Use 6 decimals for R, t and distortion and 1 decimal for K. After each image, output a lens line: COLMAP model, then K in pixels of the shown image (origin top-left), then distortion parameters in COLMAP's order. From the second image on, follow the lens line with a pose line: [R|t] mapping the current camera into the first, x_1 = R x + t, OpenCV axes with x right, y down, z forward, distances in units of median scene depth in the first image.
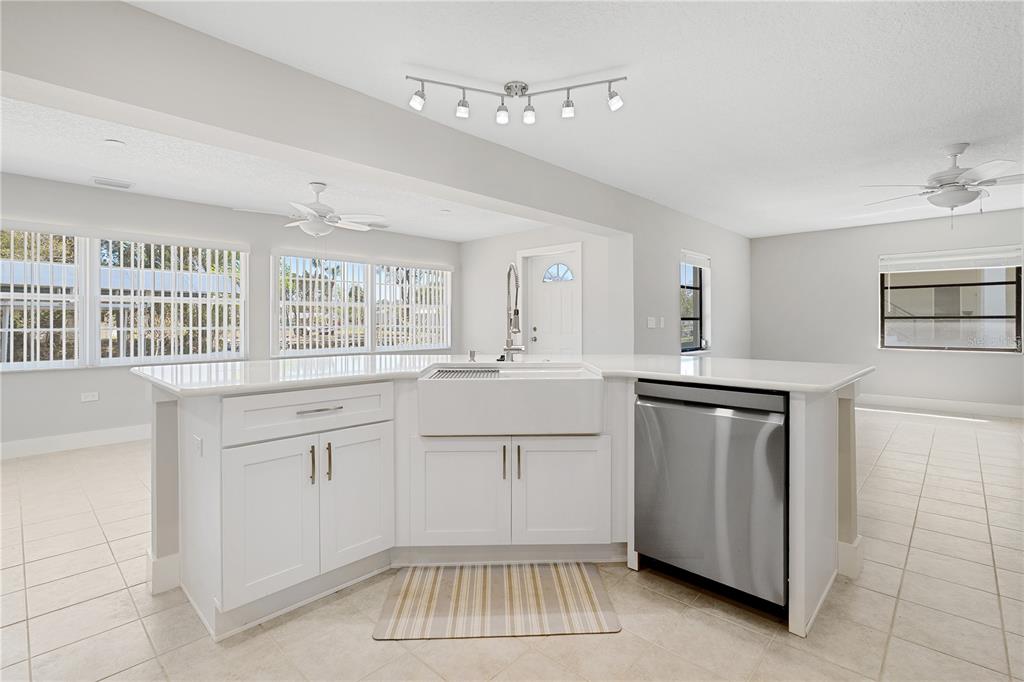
lens RADIAL K [[469.9, 0, 503.8], [0, 469.9, 318.3], [0, 0, 1]] dist [-0.007688, -0.001049]
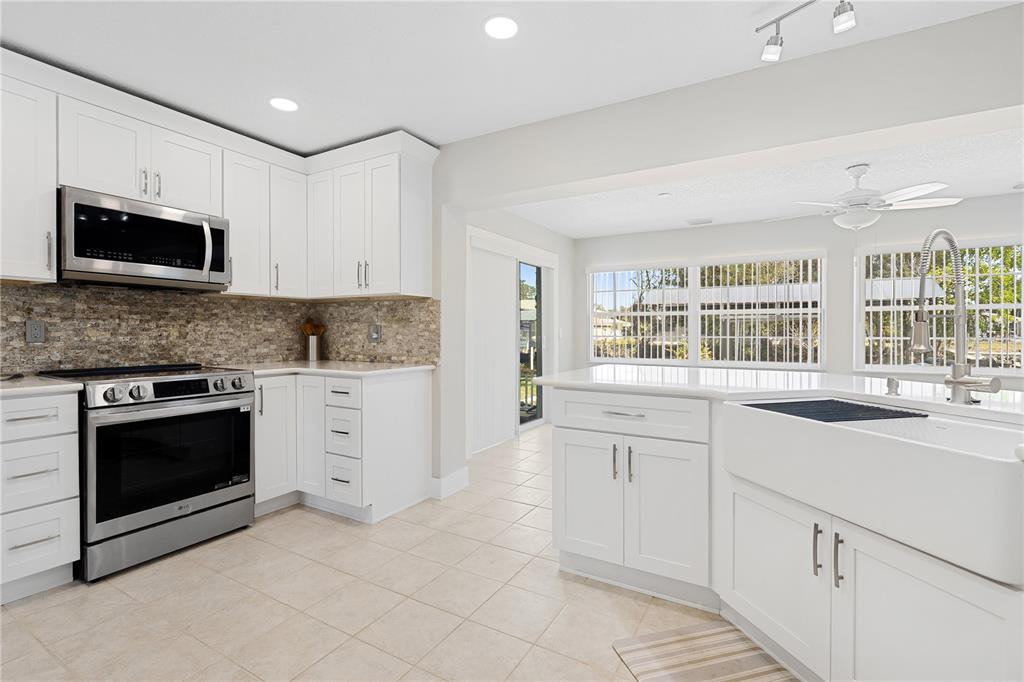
lens RADIAL K [[469.9, 0, 538.6], [0, 469.9, 333.8], [0, 0, 1]] dist [-0.007688, -0.001049]
pose [[0.262397, 0.007102, -0.964934, 0.337274], [0.005936, 0.999942, 0.008974, 0.000272], [0.964942, -0.008082, 0.262340, 0.298782]]
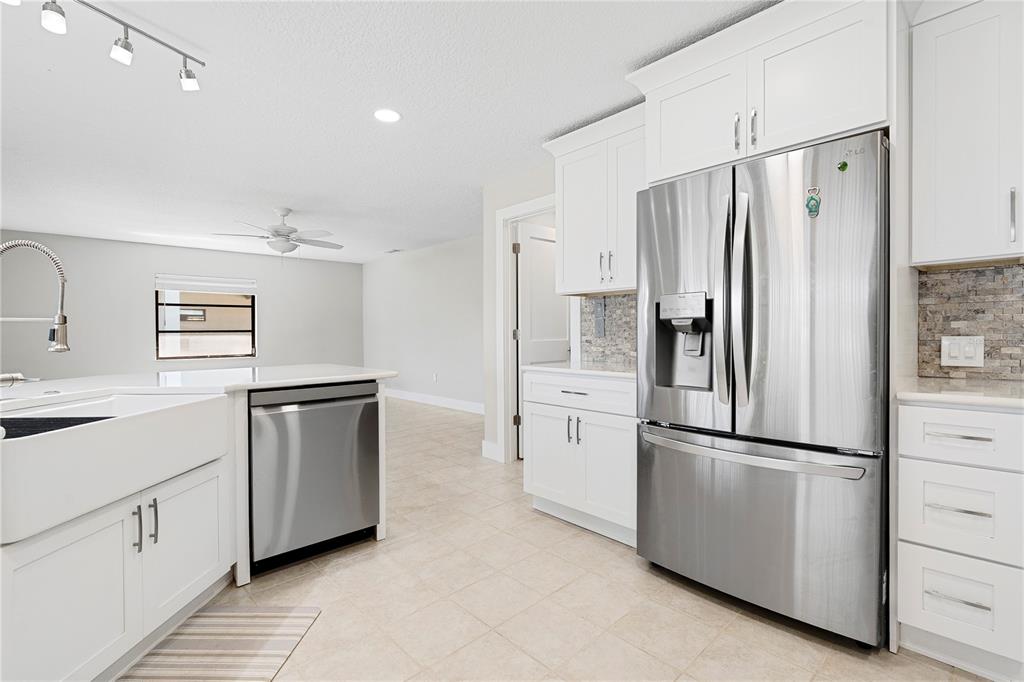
lens RADIAL K [[469.9, 0, 511.3], [0, 469.9, 334.3], [0, 0, 1]] dist [-0.007688, -0.001049]
pose [[0.052163, -0.002872, 0.998634, -0.441322], [0.001309, 0.999995, 0.002807, 0.005802], [-0.998638, 0.001161, 0.052167, 0.256549]]
